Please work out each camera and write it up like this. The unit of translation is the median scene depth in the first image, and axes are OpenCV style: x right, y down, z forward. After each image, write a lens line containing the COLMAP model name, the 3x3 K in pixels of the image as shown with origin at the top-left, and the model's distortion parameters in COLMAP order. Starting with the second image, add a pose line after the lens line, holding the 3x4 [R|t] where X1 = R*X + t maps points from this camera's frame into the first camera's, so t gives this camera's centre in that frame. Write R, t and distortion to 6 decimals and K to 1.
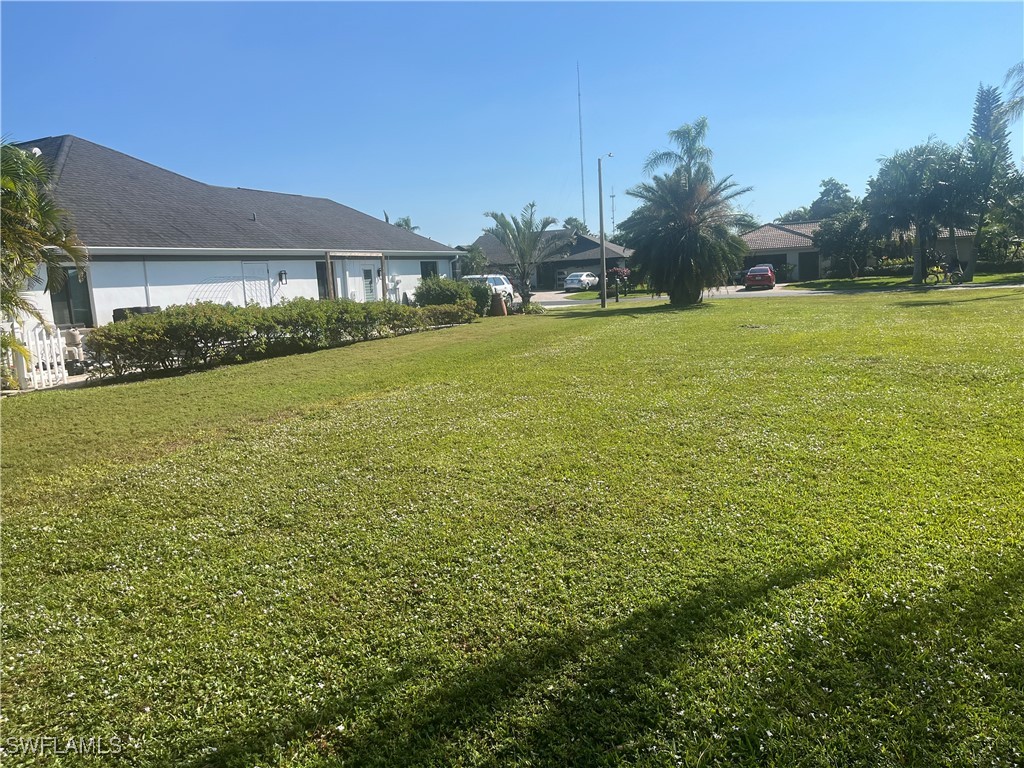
lens RADIAL K [[770.9, 0, 508.6], [0, 770.9, 389.3], [0, 0, 1]] dist [0.089023, -0.118600]
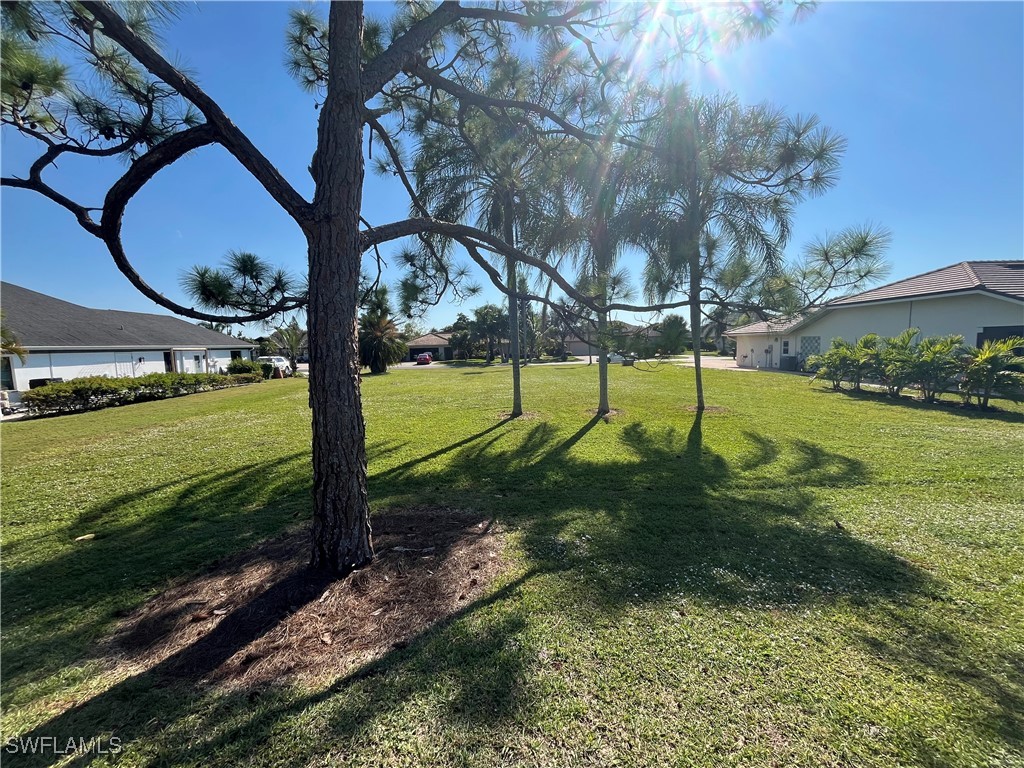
lens RADIAL K [[417.2, 0, 511.8], [0, 417.2, 386.6], [0, 0, 1]] dist [-0.001279, -0.000503]
pose [[0.892821, -0.014512, 0.450178, 0.054249], [0.043960, 0.997517, -0.055027, 0.013908], [-0.448262, 0.068919, 0.891242, -0.293613]]
